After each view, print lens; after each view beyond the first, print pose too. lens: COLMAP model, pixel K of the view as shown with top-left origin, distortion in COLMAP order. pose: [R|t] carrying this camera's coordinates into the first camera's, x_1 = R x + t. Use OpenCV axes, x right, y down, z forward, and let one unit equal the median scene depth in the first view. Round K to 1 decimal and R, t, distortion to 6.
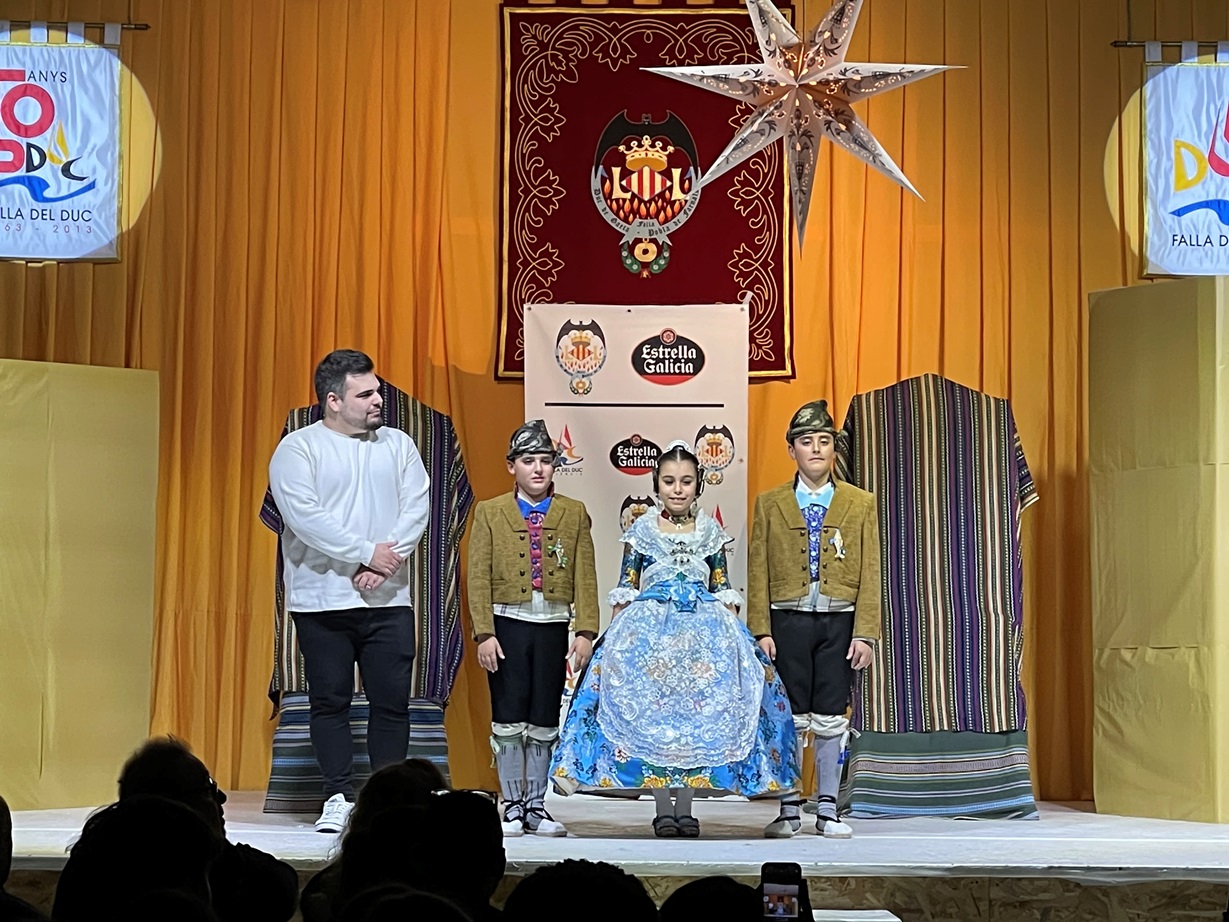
lens RADIAL K [[4591.3, 0, 585.1], [0, 4591.3, 503.5], [0, 0, 1]] dist [0.206354, 0.000000]
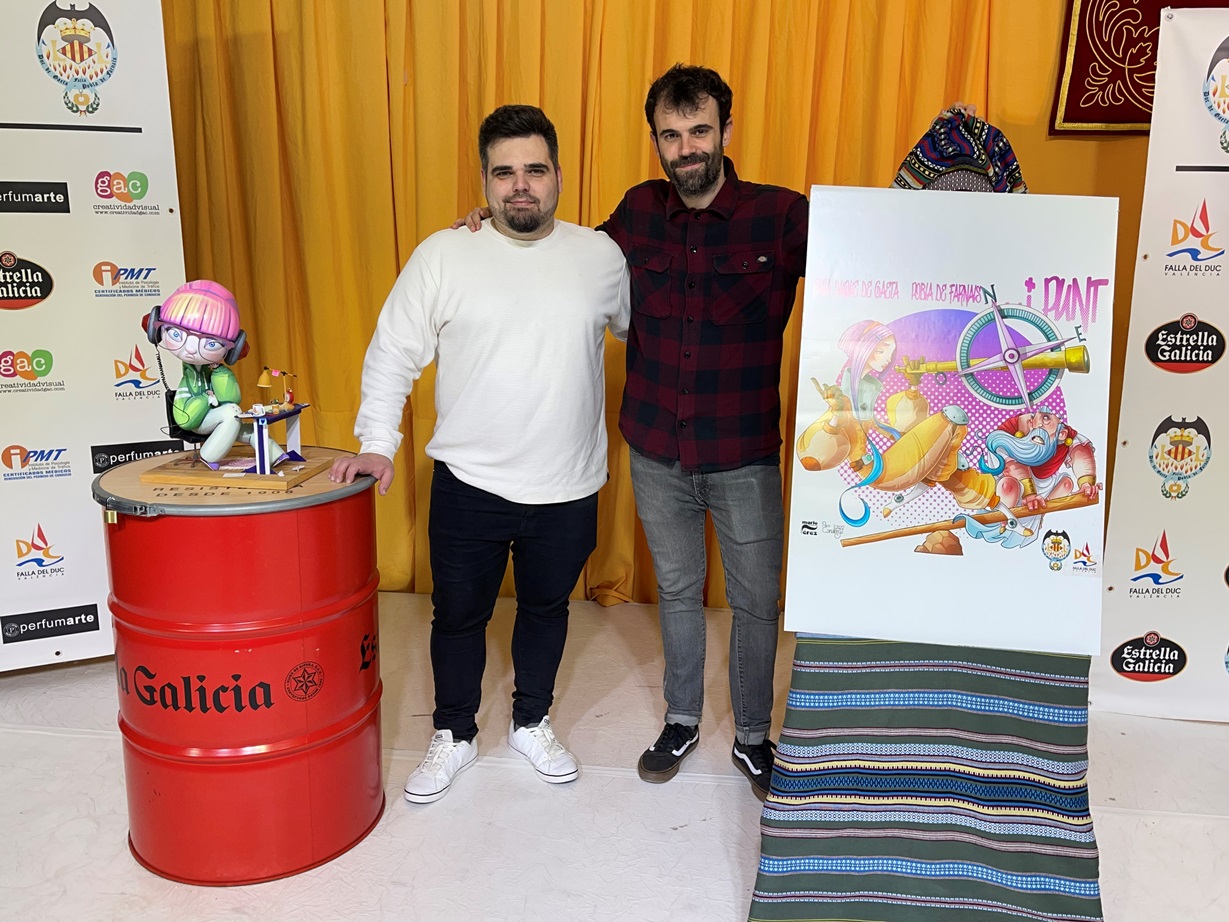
lens RADIAL K [[1078.2, 0, 618.9], [0, 1078.2, 448.2], [0, 0, 1]] dist [0.039402, -0.001695]
pose [[0.986084, 0.047247, -0.159393, -0.060880], [-0.007032, 0.969762, 0.243953, -0.020079], [0.166100, -0.239437, 0.956599, 0.813375]]
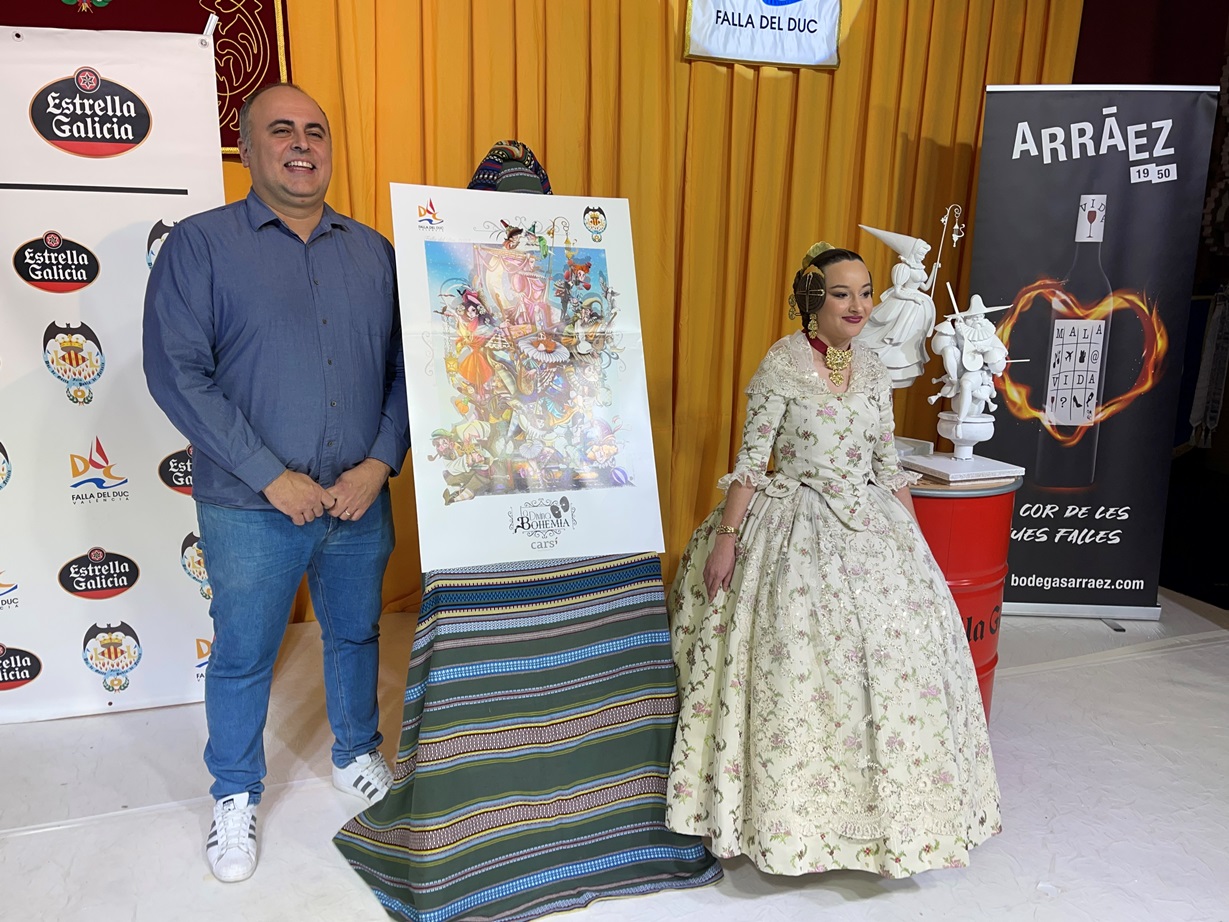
lens RADIAL K [[1011.0, 0, 607.9], [0, 1011.0, 474.2], [0, 0, 1]] dist [0.076762, -0.079152]
pose [[0.953477, -0.057047, 0.296019, 0.041811], [-0.019422, 0.968268, 0.249157, -0.019570], [-0.300839, -0.243315, 0.922114, 0.815822]]
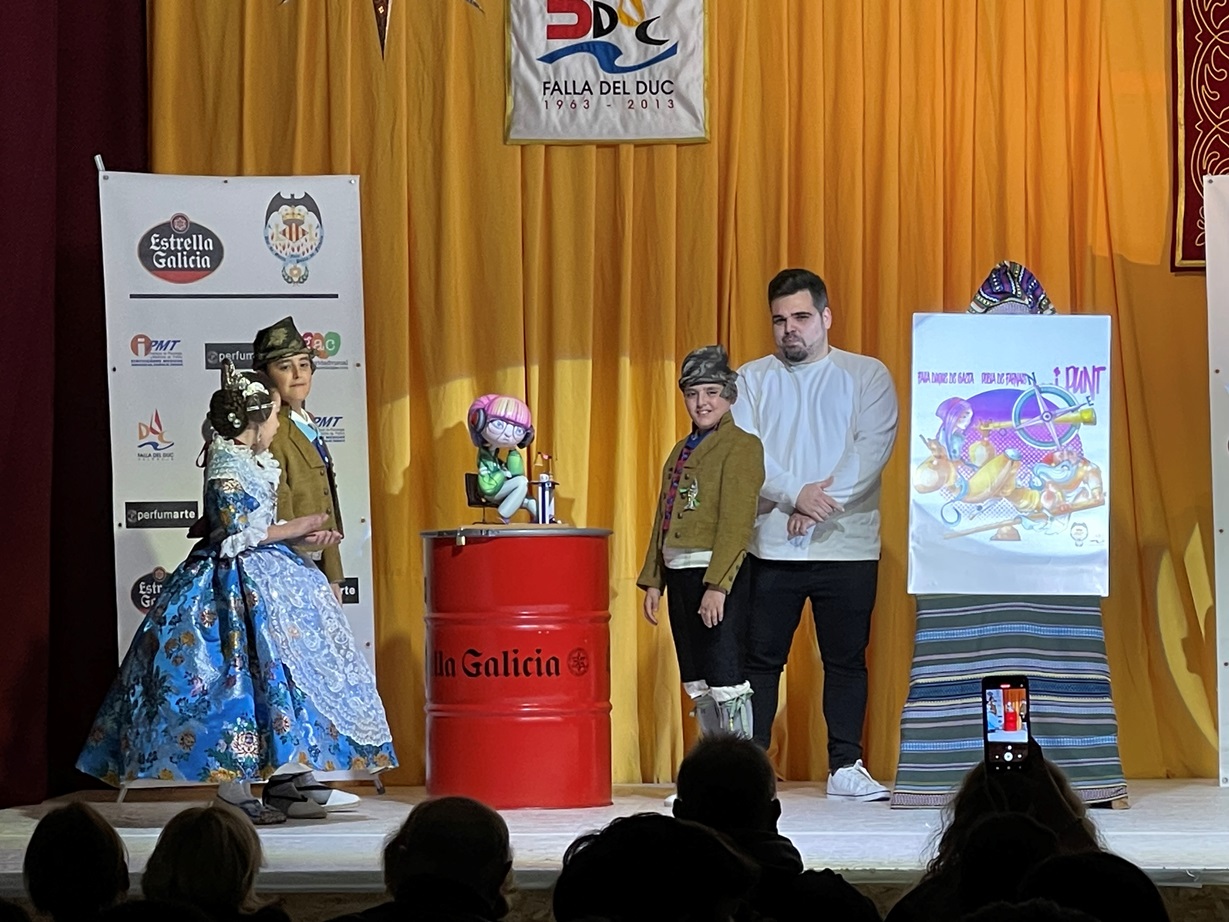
lens RADIAL K [[5318.0, 0, 610.0], [0, 5318.0, 464.4], [0, 0, 1]] dist [0.192661, 0.000000]
pose [[0.990347, -0.024809, -0.136369, 0.009914], [0.025465, 0.999671, 0.003067, 0.001844], [0.136248, -0.006510, 0.990653, 0.054088]]
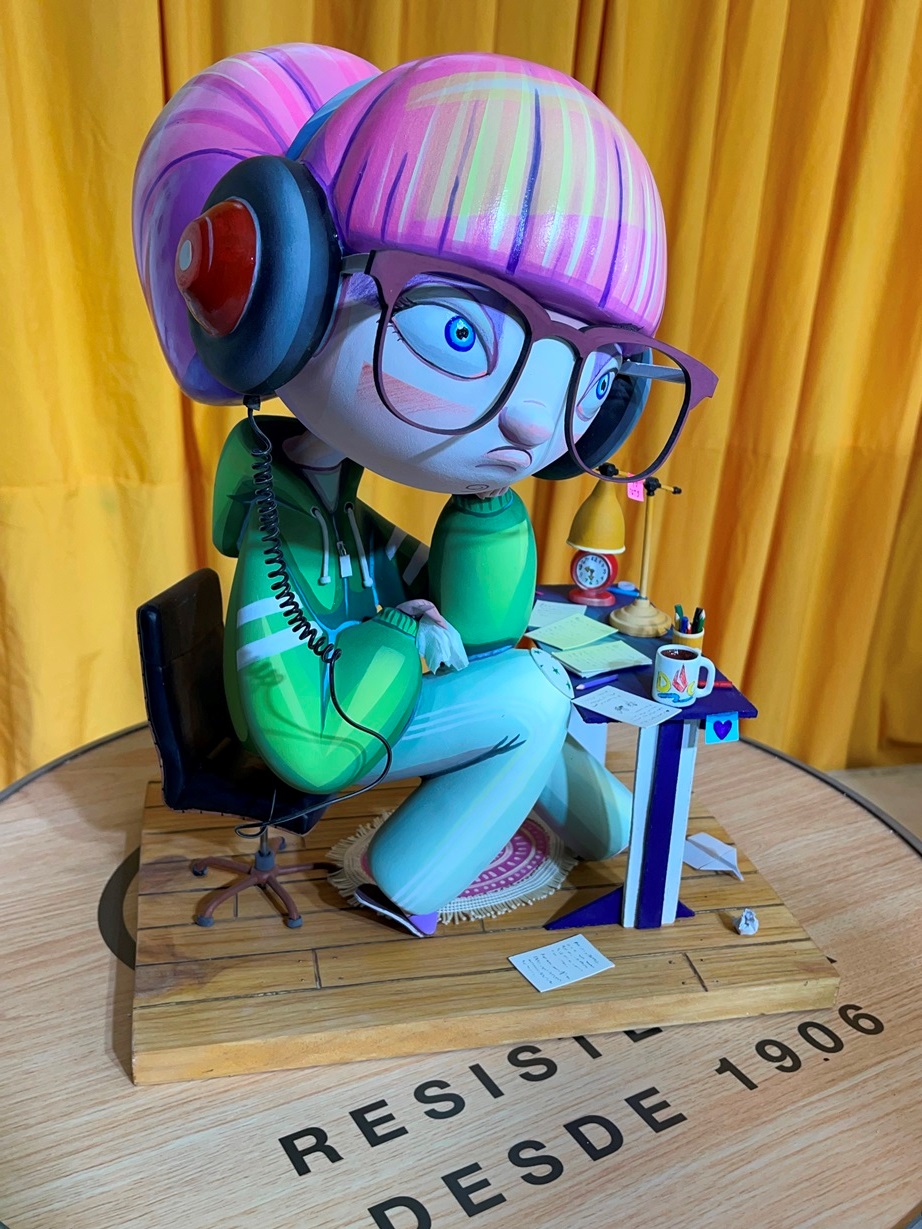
lens RADIAL K [[1205.1, 0, 463.4], [0, 1205.1, 629.0], [0, 0, 1]] dist [0.020899, 0.000000]
pose [[0.983184, -0.033454, 0.179529, -0.132349], [-0.039725, 0.920359, 0.389053, -0.006355], [-0.178246, -0.389642, 0.903553, 0.900492]]
